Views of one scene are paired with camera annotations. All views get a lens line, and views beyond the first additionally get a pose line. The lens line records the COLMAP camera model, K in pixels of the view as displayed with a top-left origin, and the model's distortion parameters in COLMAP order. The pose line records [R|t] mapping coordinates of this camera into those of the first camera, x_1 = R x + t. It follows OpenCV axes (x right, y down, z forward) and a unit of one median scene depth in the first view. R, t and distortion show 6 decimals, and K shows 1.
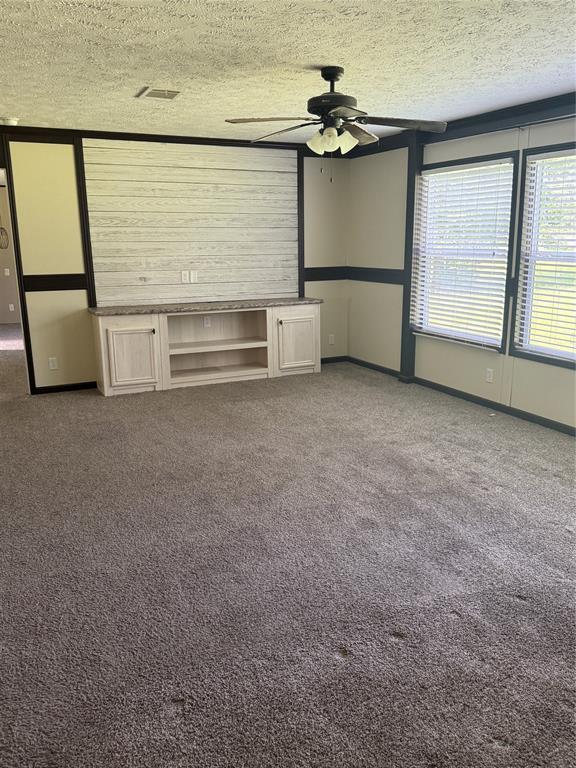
lens RADIAL K [[622.1, 0, 288.0], [0, 622.1, 384.0], [0, 0, 1]] dist [-0.000278, -0.020171]
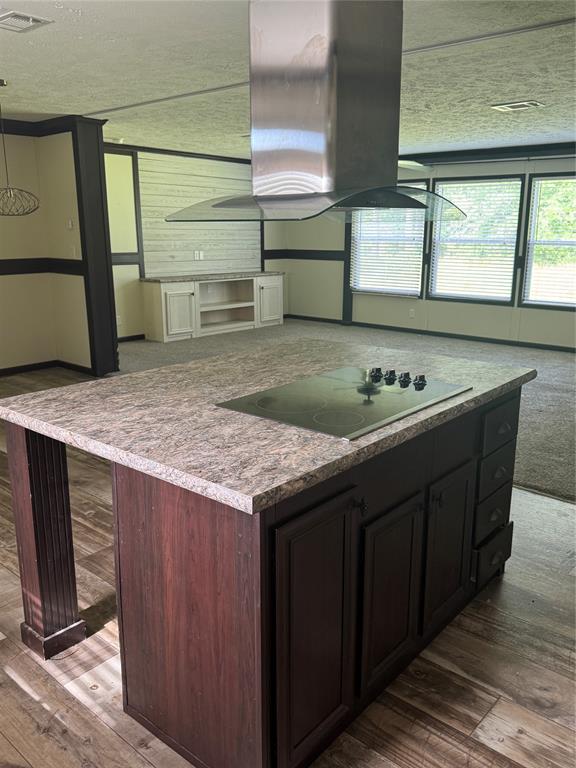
lens RADIAL K [[622.1, 0, 288.0], [0, 622.1, 384.0], [0, 0, 1]] dist [-0.000278, -0.020171]
pose [[0.920438, -0.081388, 0.382323, -0.551073], [0.077762, 0.996660, 0.024957, 0.093599], [-0.383077, 0.006759, 0.923692, -0.347637]]
